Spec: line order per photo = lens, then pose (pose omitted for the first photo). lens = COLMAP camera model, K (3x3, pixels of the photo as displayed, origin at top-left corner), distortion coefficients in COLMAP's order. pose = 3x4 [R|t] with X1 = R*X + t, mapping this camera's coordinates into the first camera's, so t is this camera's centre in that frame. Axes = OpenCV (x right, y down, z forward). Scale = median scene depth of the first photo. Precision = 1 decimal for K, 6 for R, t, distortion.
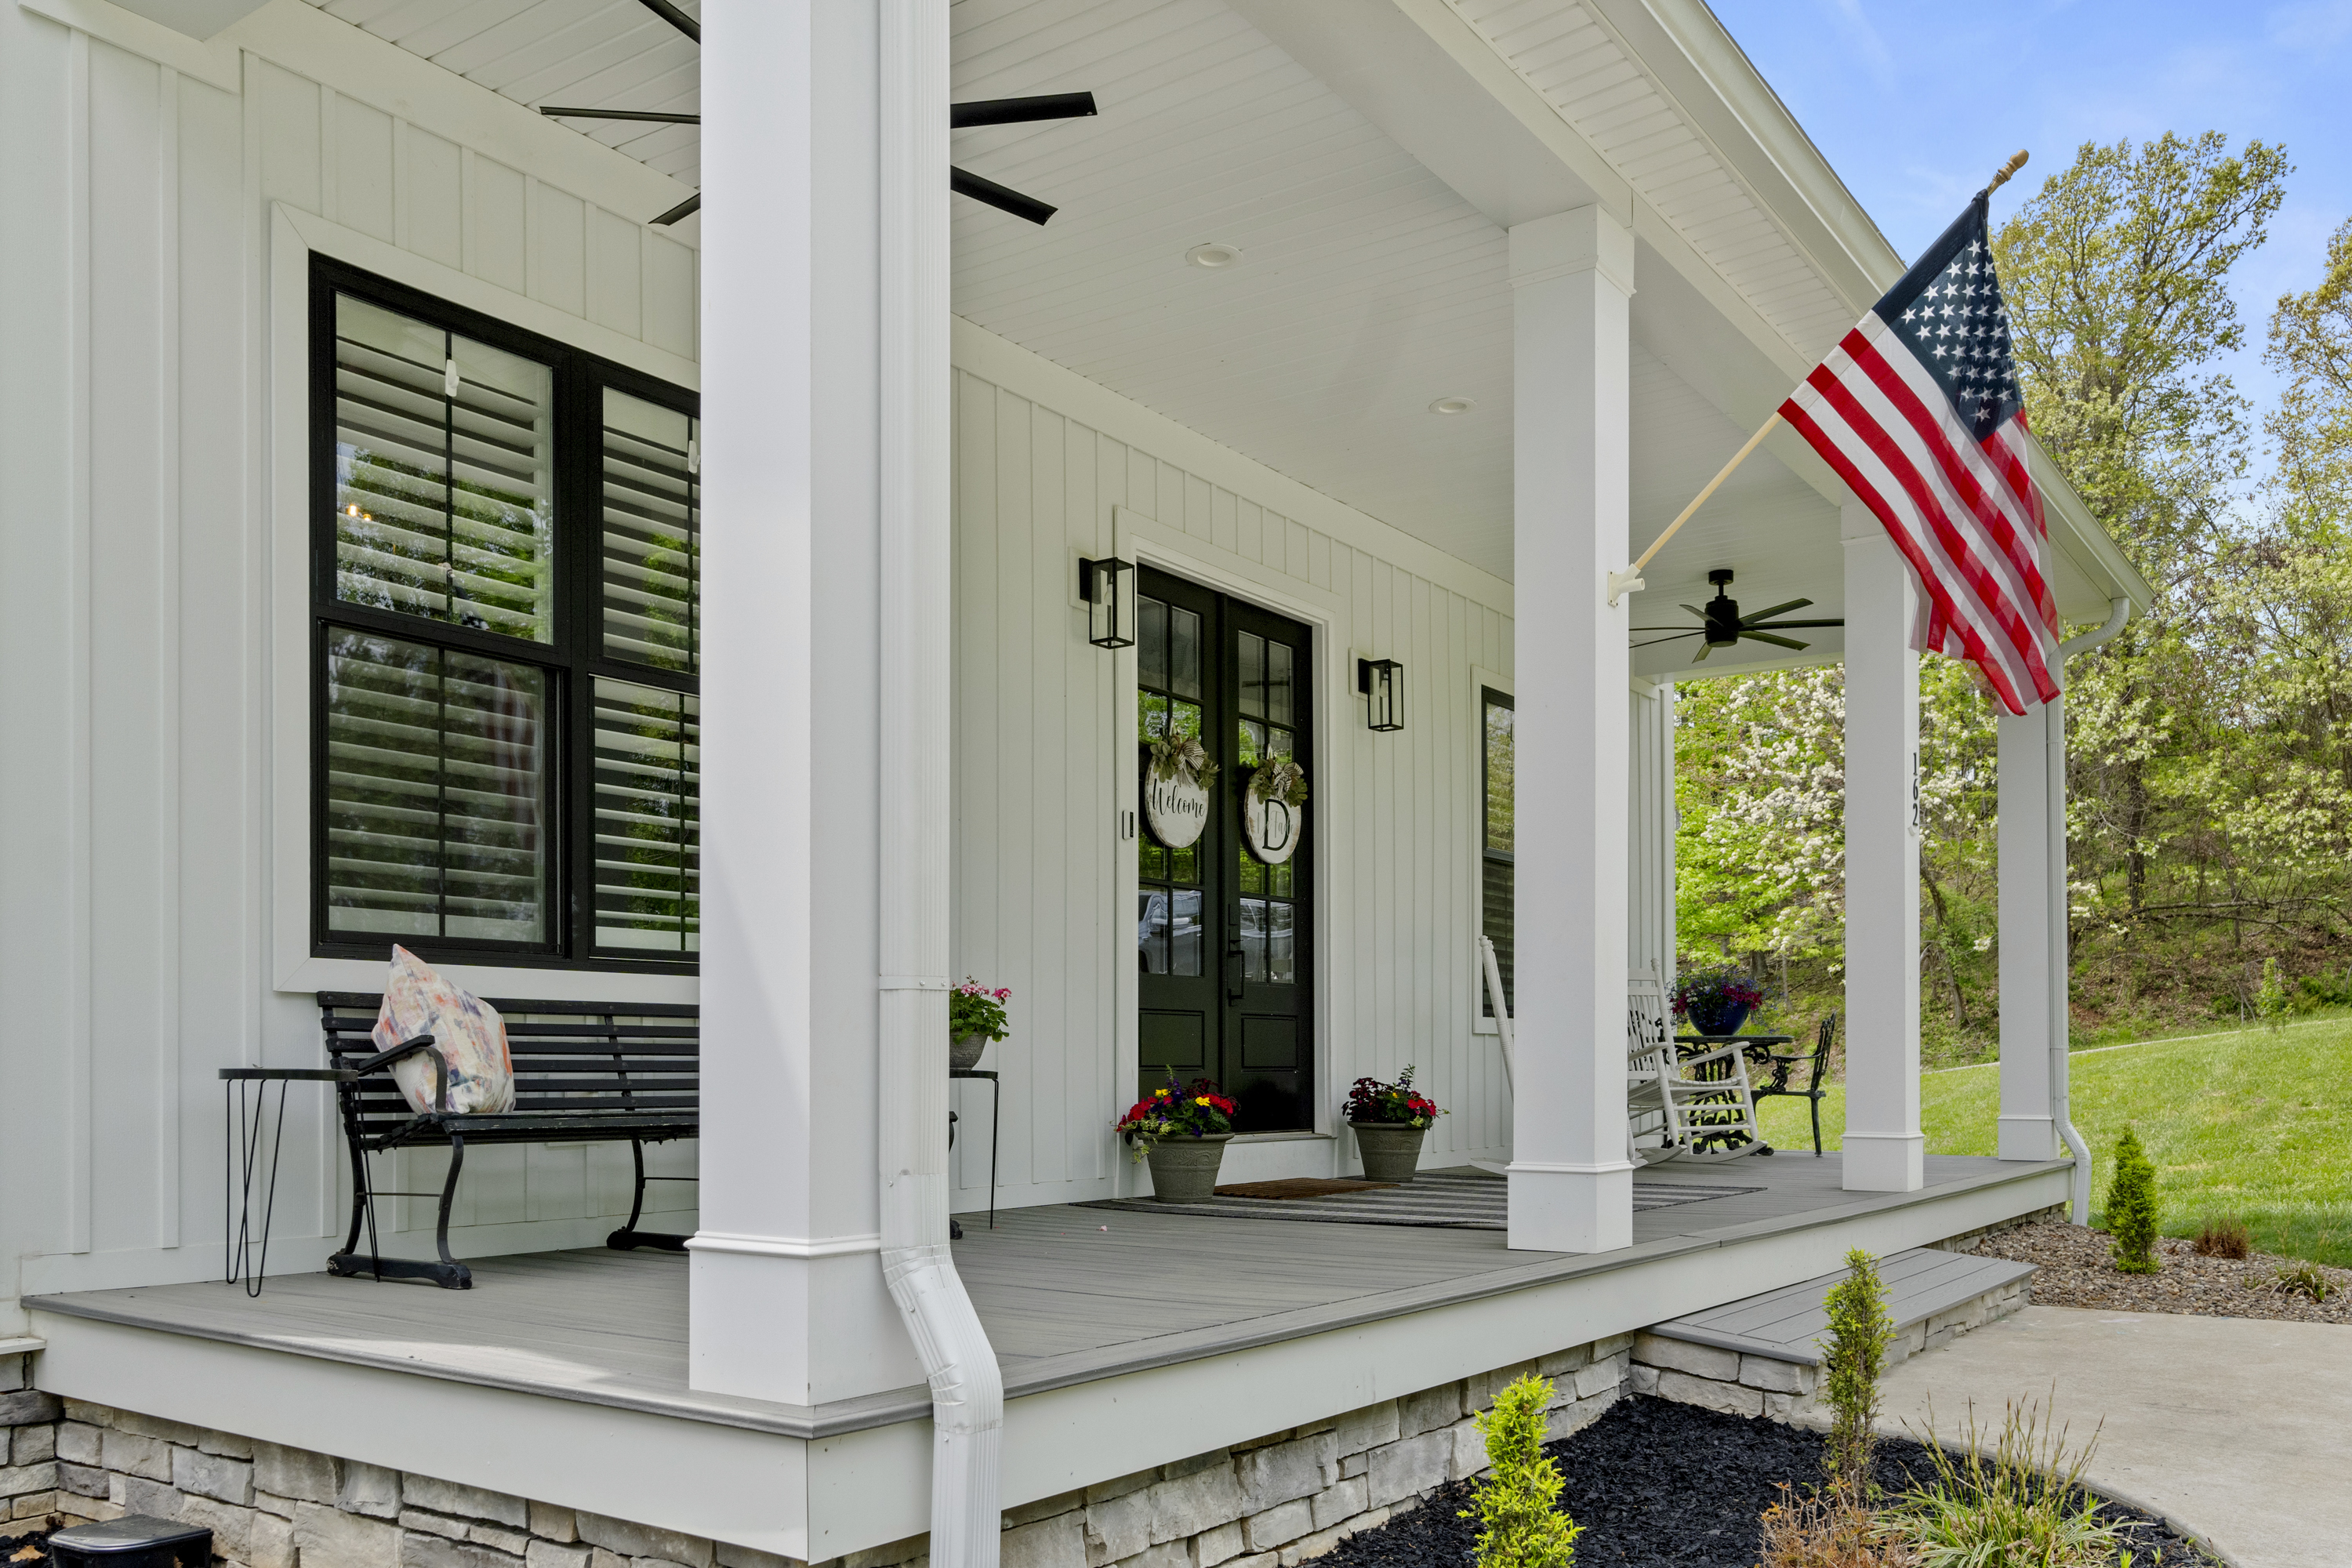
lens RADIAL K [[1888.3, 0, 1181.0], [0, 1888.3, 1049.1], [0, 0, 1]] dist [0.003613, 0.000261]
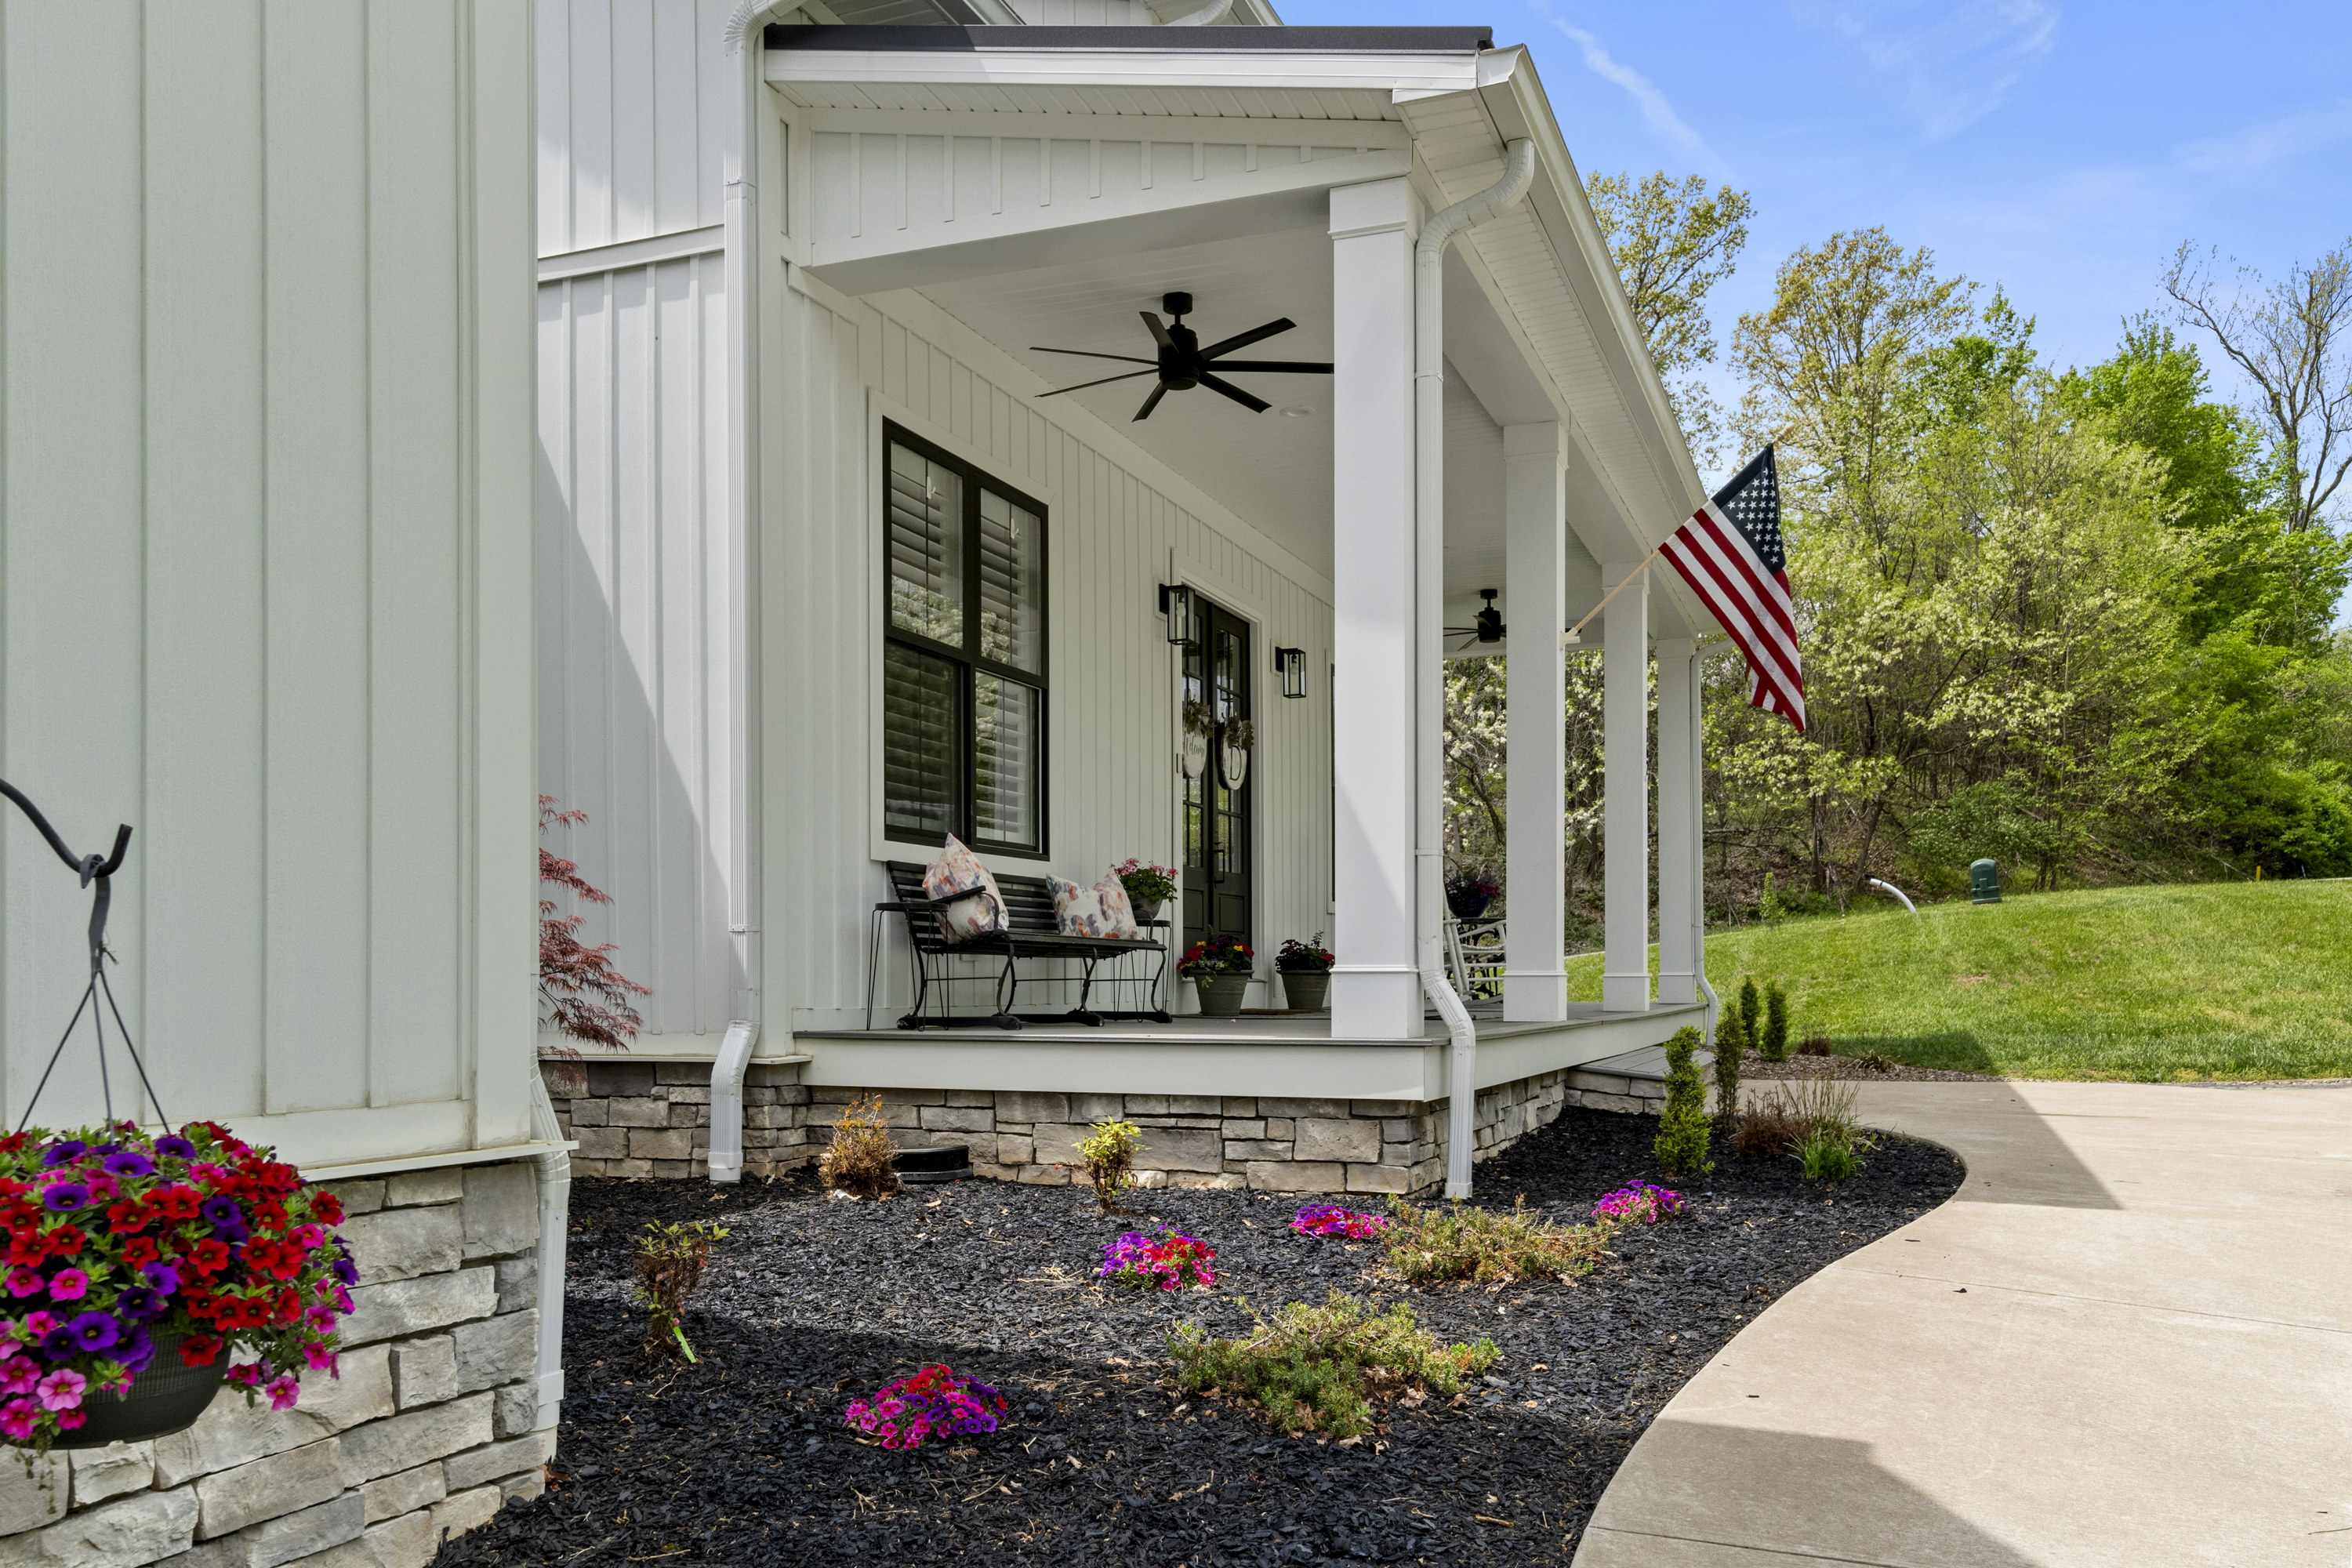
lens RADIAL K [[1857.1, 0, 1172.0], [0, 1857.1, 982.6], [0, 0, 1]] dist [0.001431, 0.008871]
pose [[0.971175, -0.003295, 0.238344, -0.343474], [0.000534, 0.999932, 0.011648, 0.032888], [-0.238366, -0.011185, 0.971111, -0.375364]]
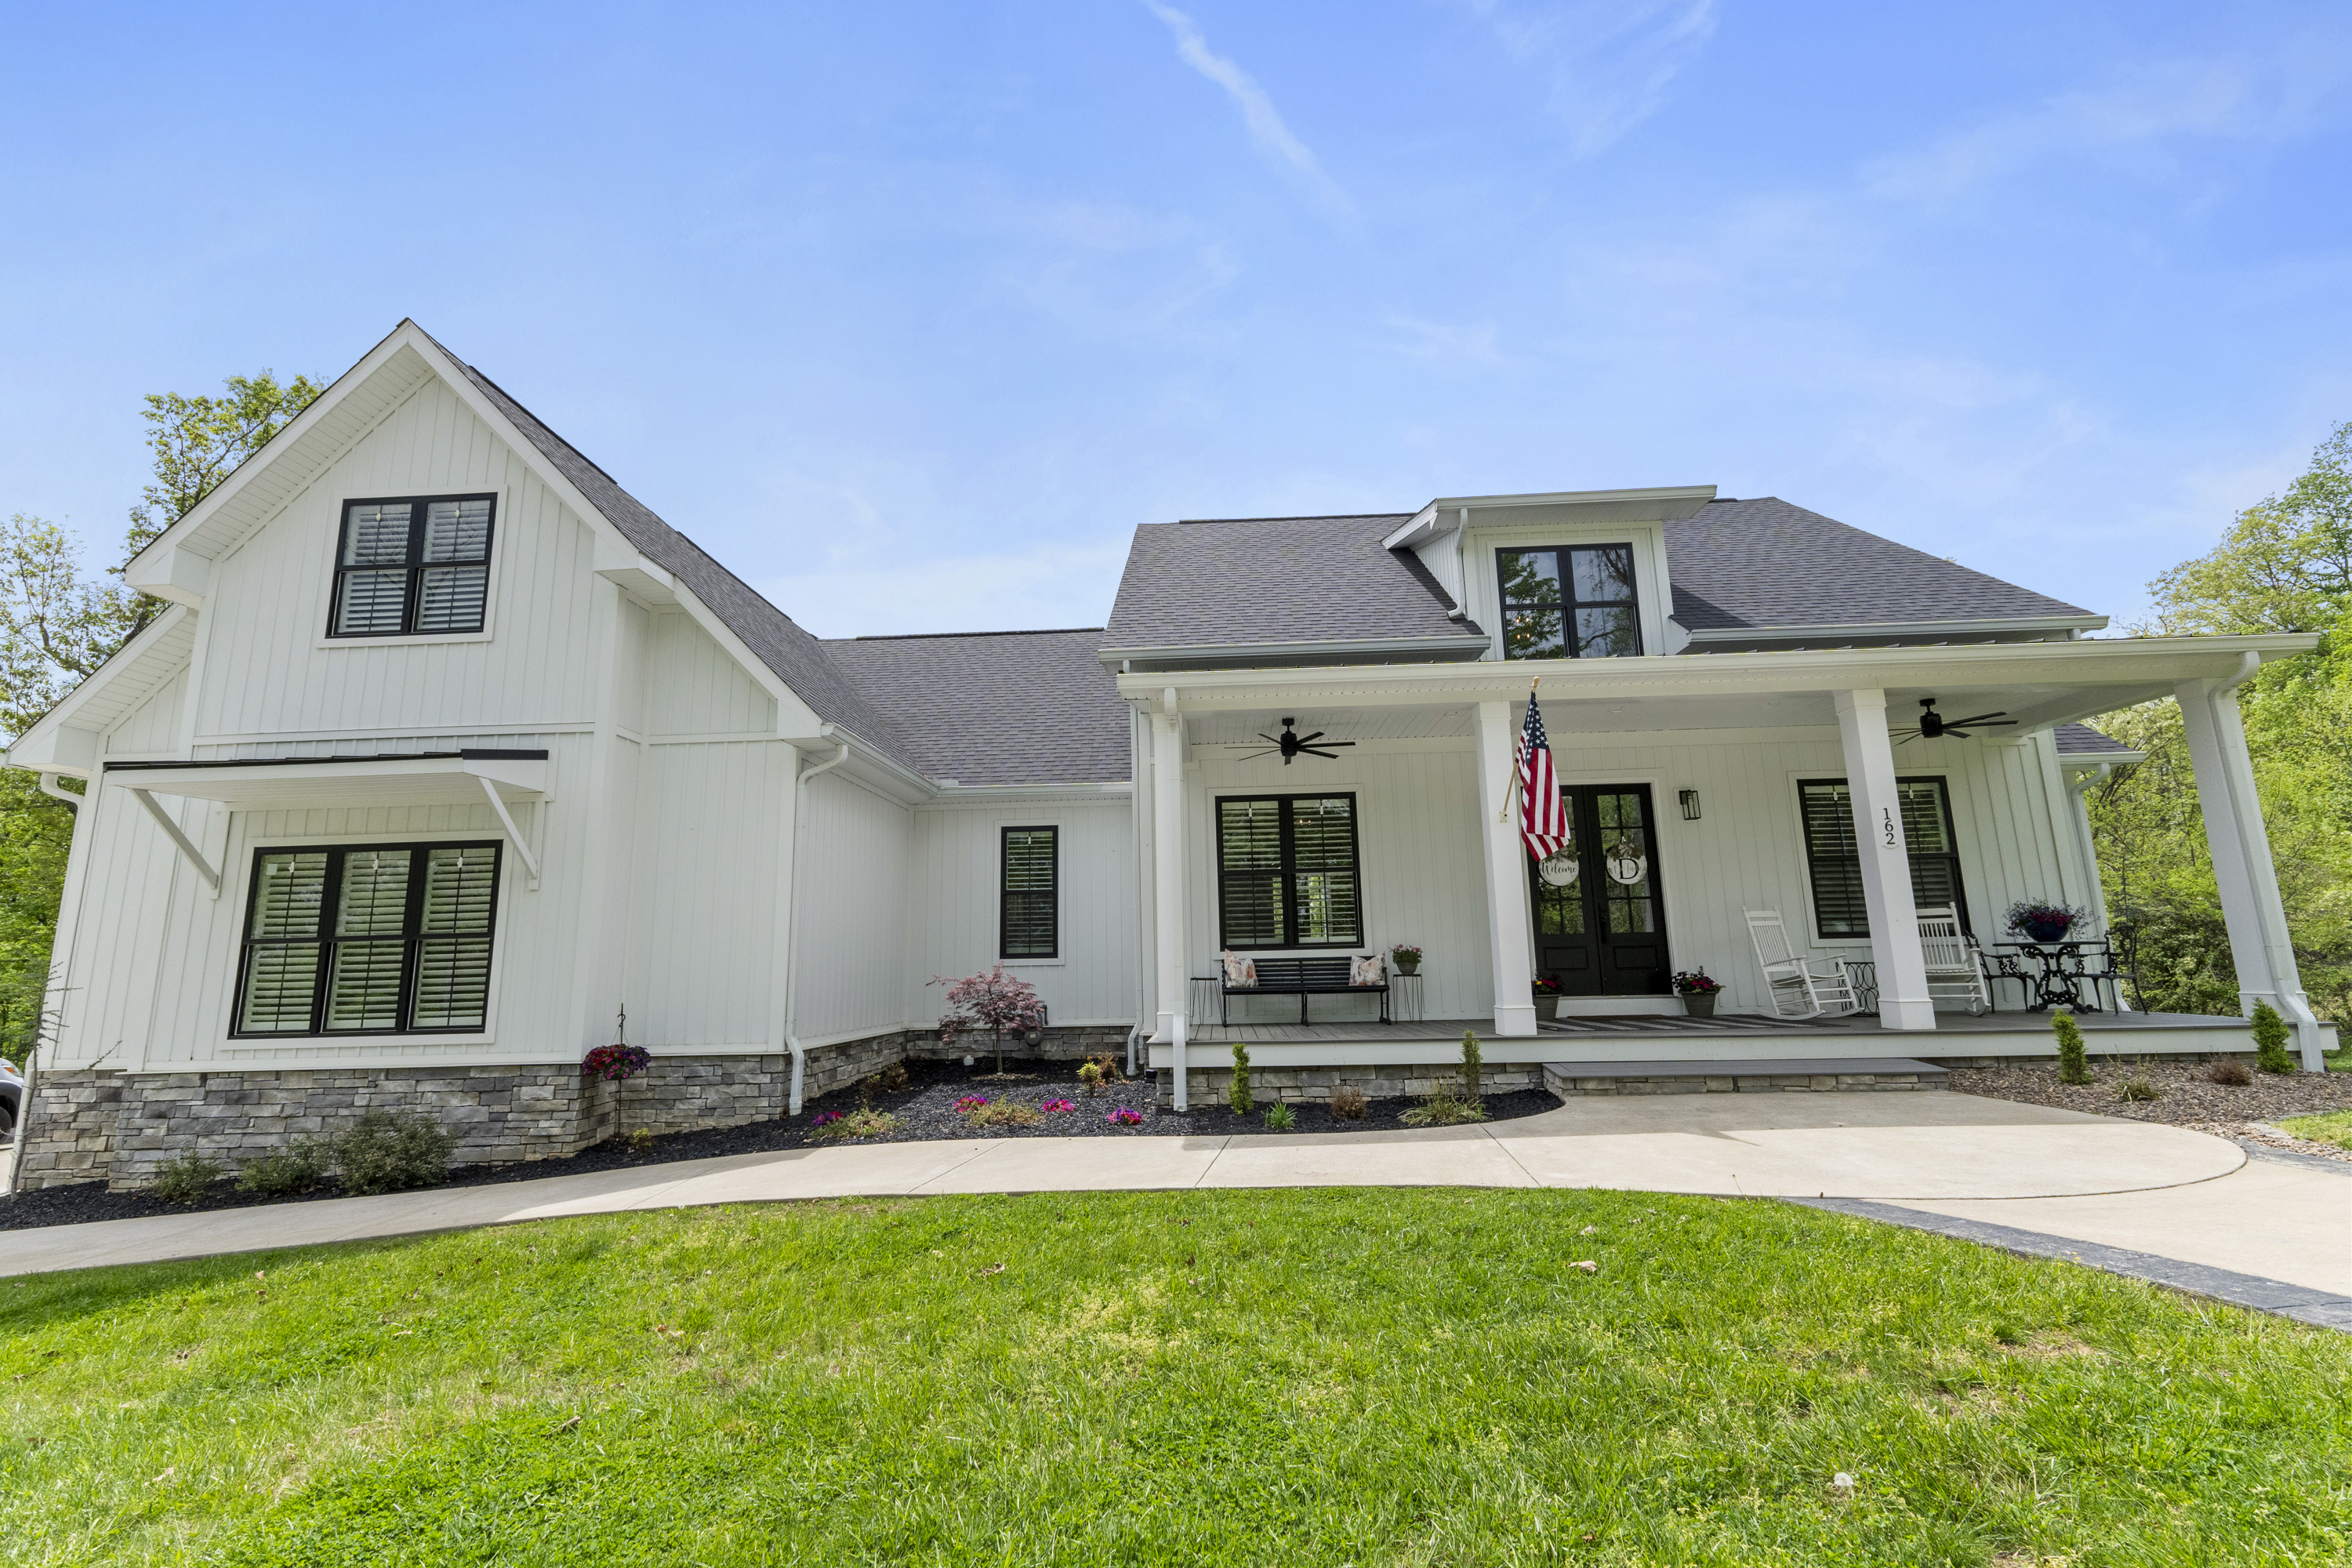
lens RADIAL K [[991.1, 0, 1176.0], [0, 991.1, 784.0], [0, 0, 1]] dist [0.013327, -0.003297]
pose [[0.537580, -0.161088, -0.827683, 0.853420], [0.031084, 0.984701, -0.171459, -0.022480], [0.842640, 0.066445, 0.534362, -0.217059]]
